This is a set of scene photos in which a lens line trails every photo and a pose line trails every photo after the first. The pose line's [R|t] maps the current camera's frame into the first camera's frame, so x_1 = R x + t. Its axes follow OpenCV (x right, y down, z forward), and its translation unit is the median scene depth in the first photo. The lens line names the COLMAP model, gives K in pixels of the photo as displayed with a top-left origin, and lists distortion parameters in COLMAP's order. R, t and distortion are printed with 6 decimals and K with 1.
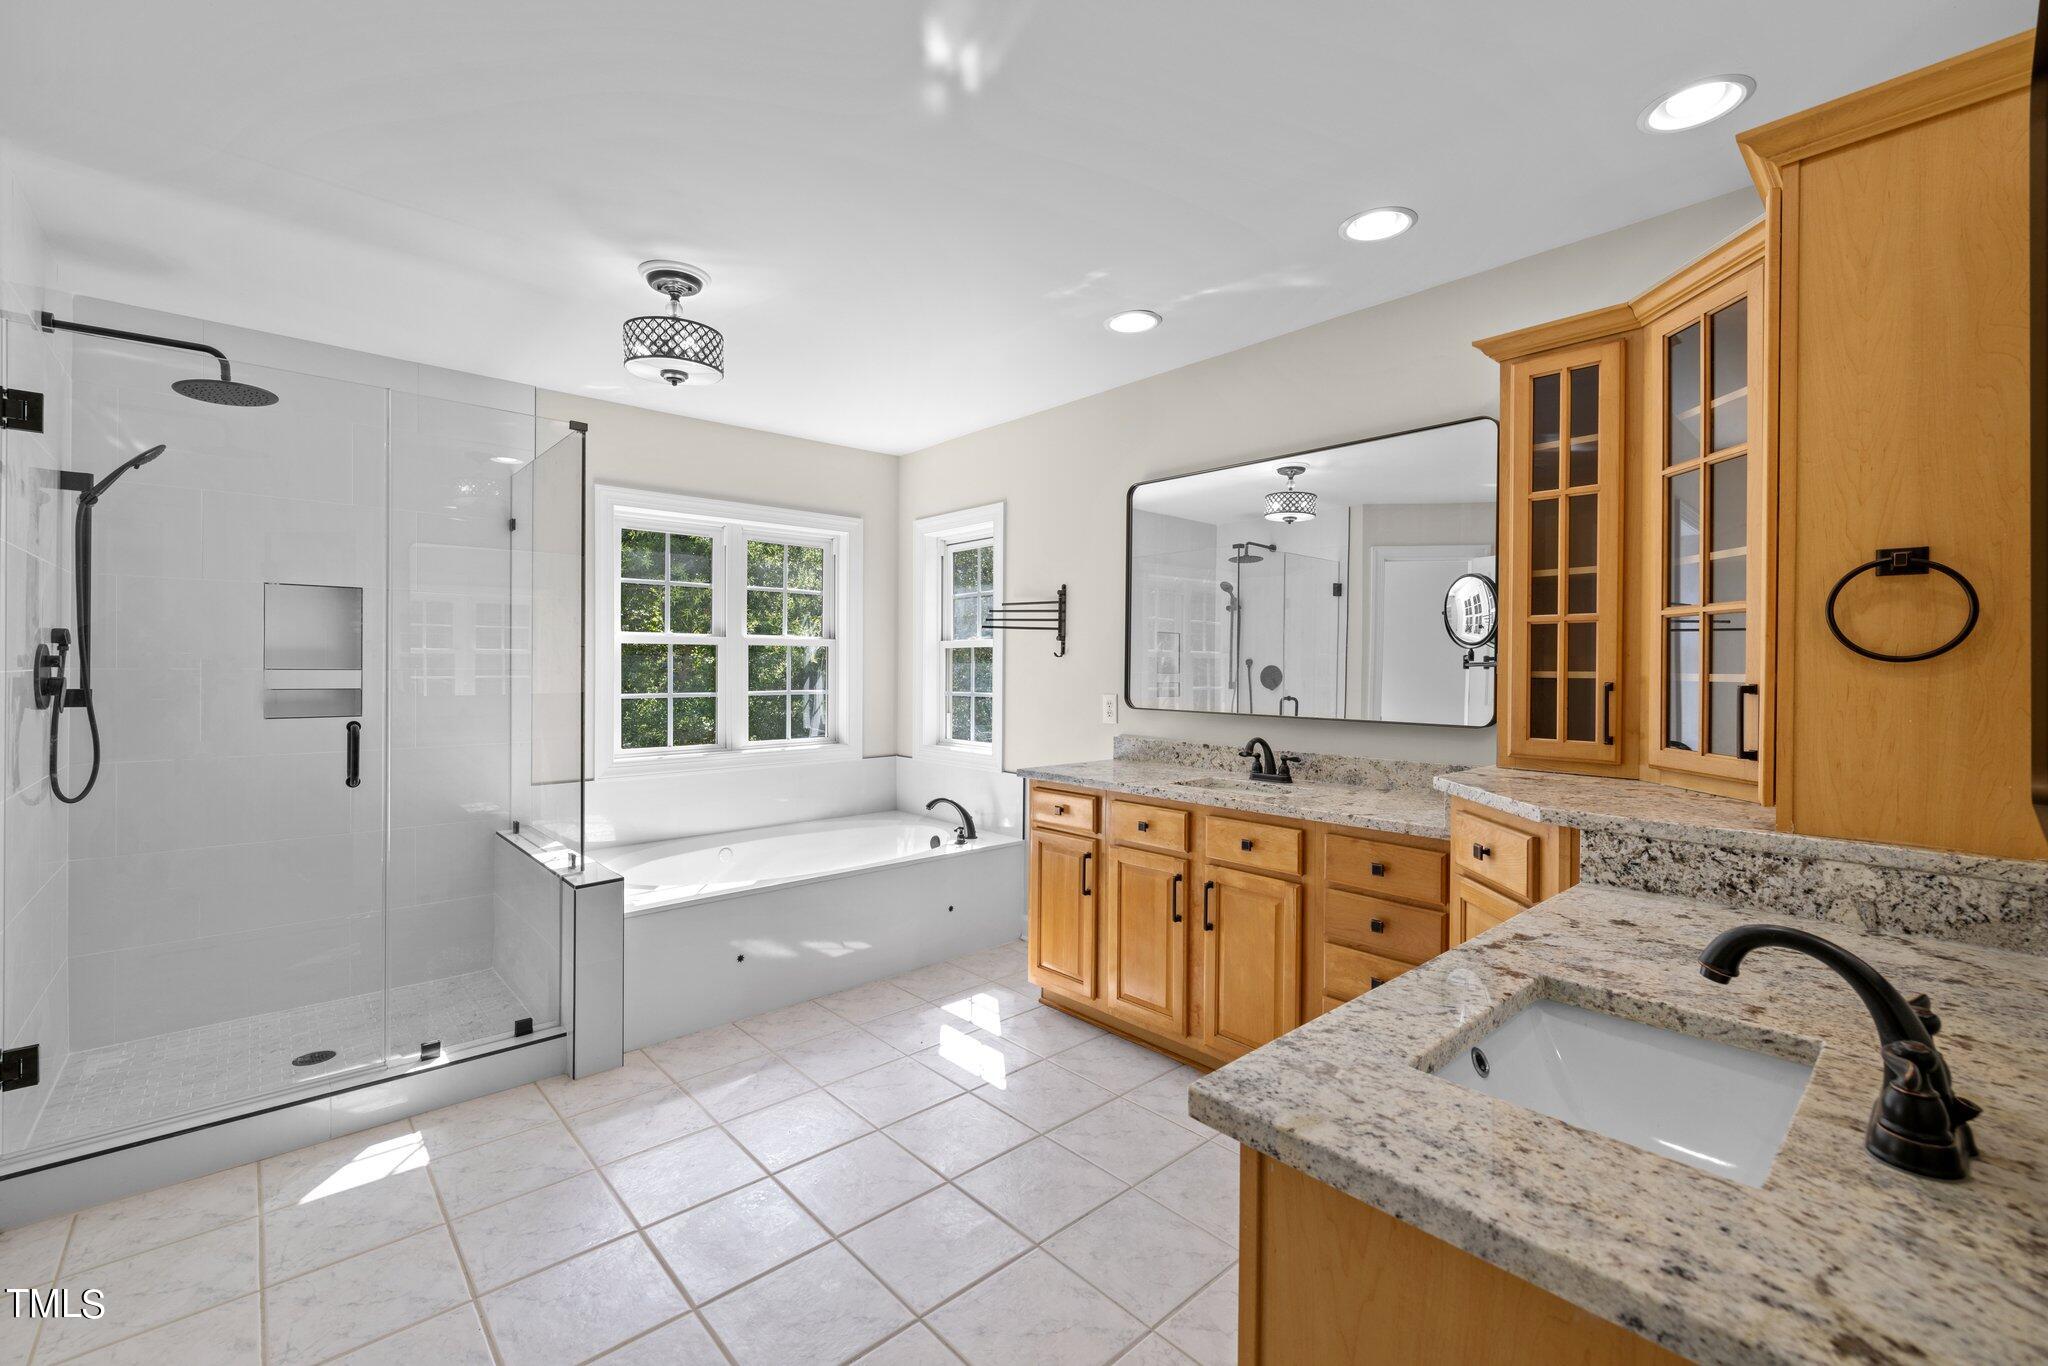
lens RADIAL K [[855.2, 0, 1015.5], [0, 855.2, 670.7], [0, 0, 1]] dist [-0.000580, 0.000444]
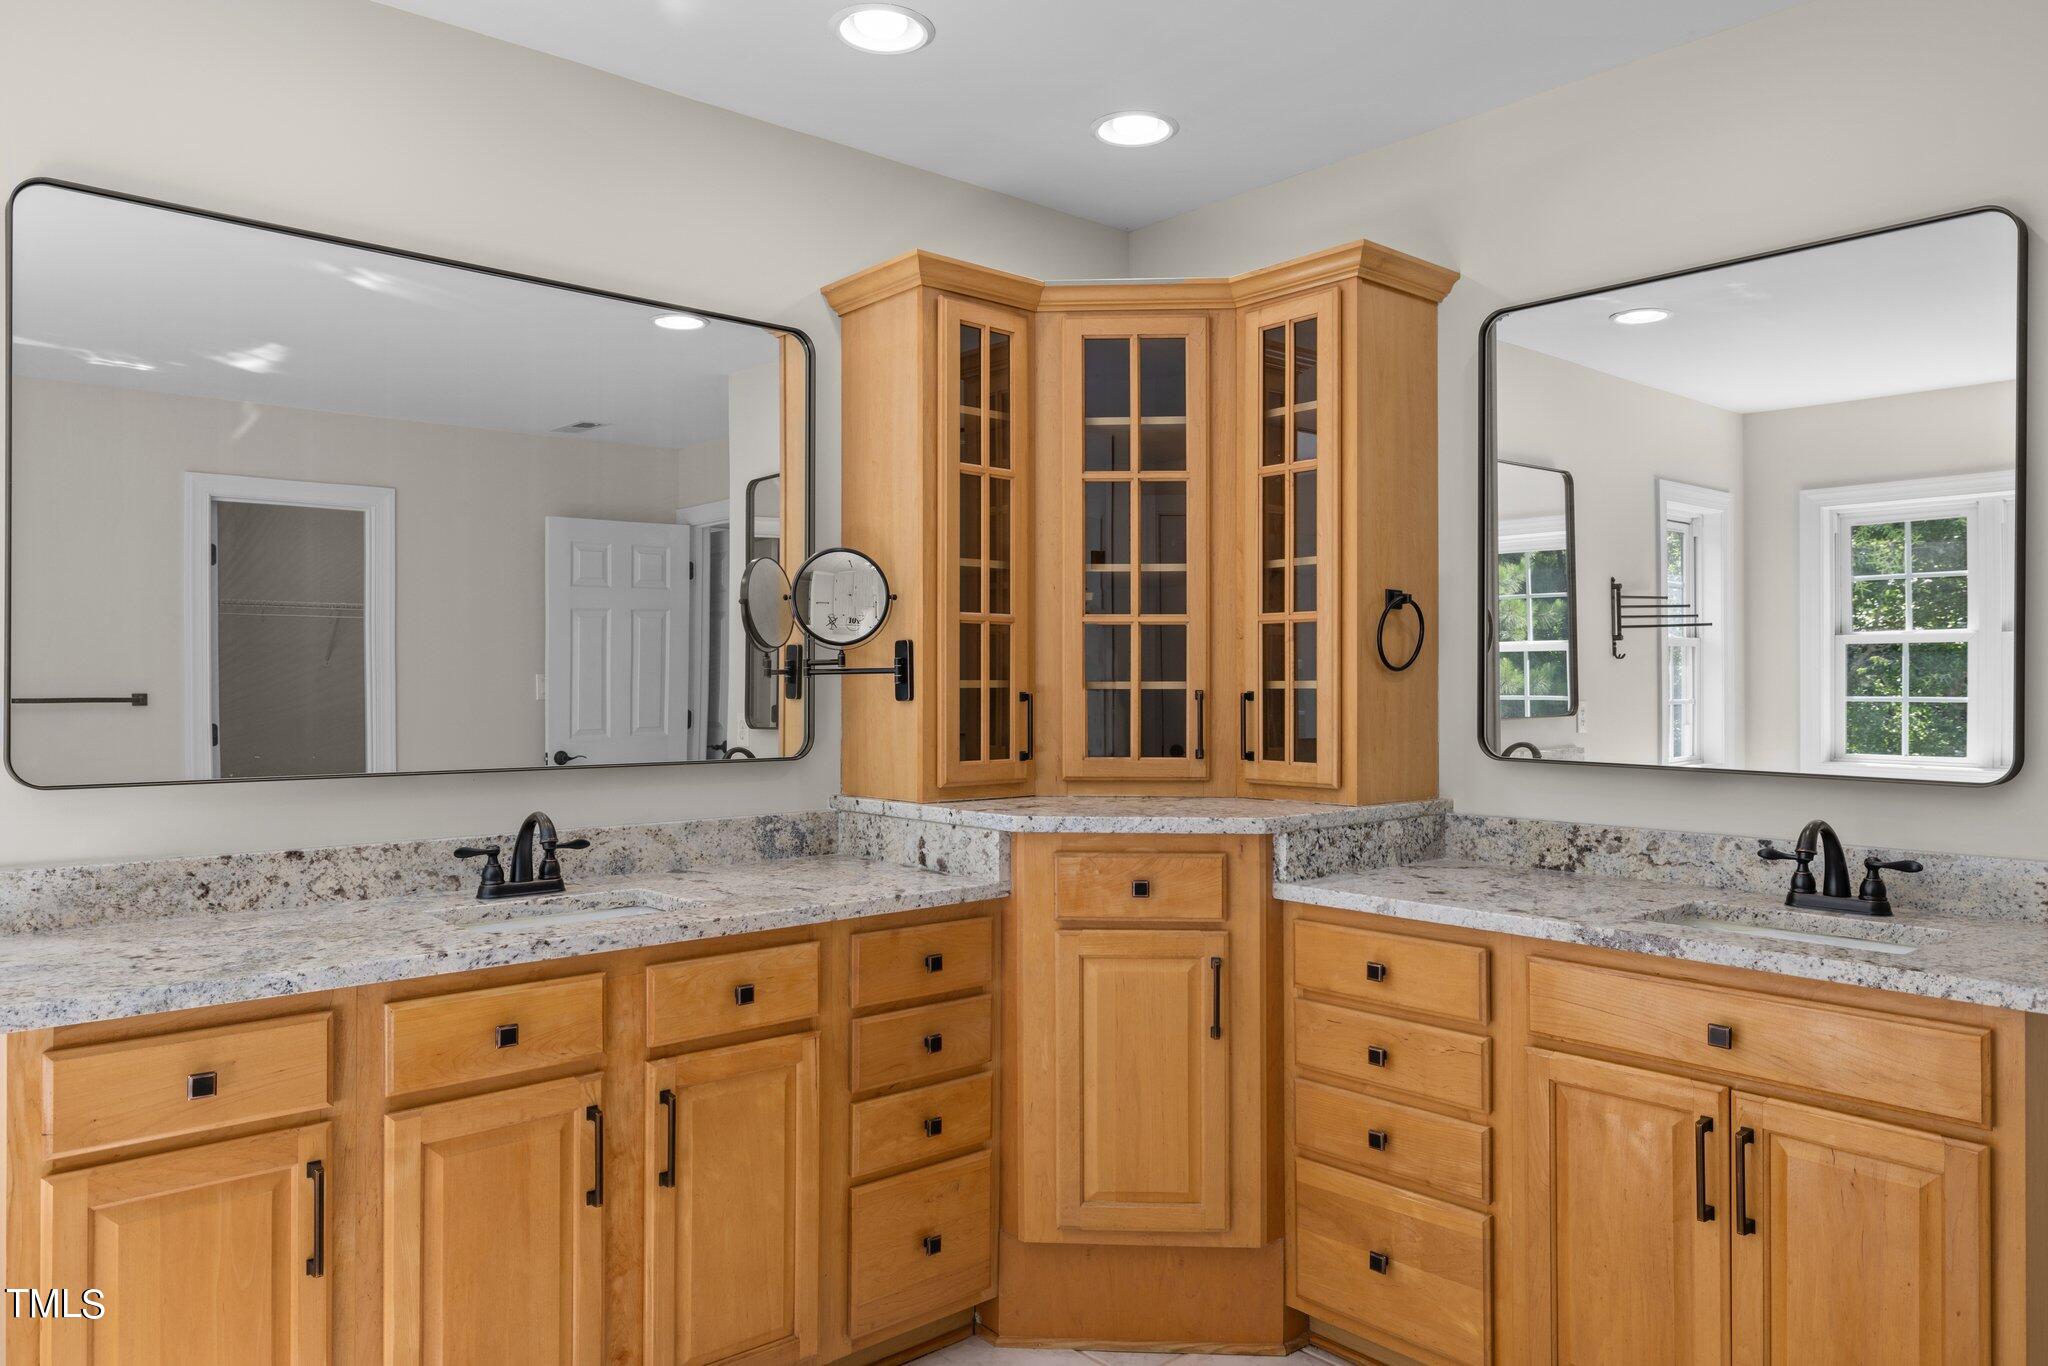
lens RADIAL K [[1365.8, 0, 1023.5], [0, 1365.8, 703.7], [0, 0, 1]] dist [0.021990, -0.000373]
pose [[-0.012083, -0.020395, 0.999719, -0.692653], [-0.000202, 0.999792, 0.020394, -0.004159], [-0.999927, 0.000044, -0.012084, 0.925767]]
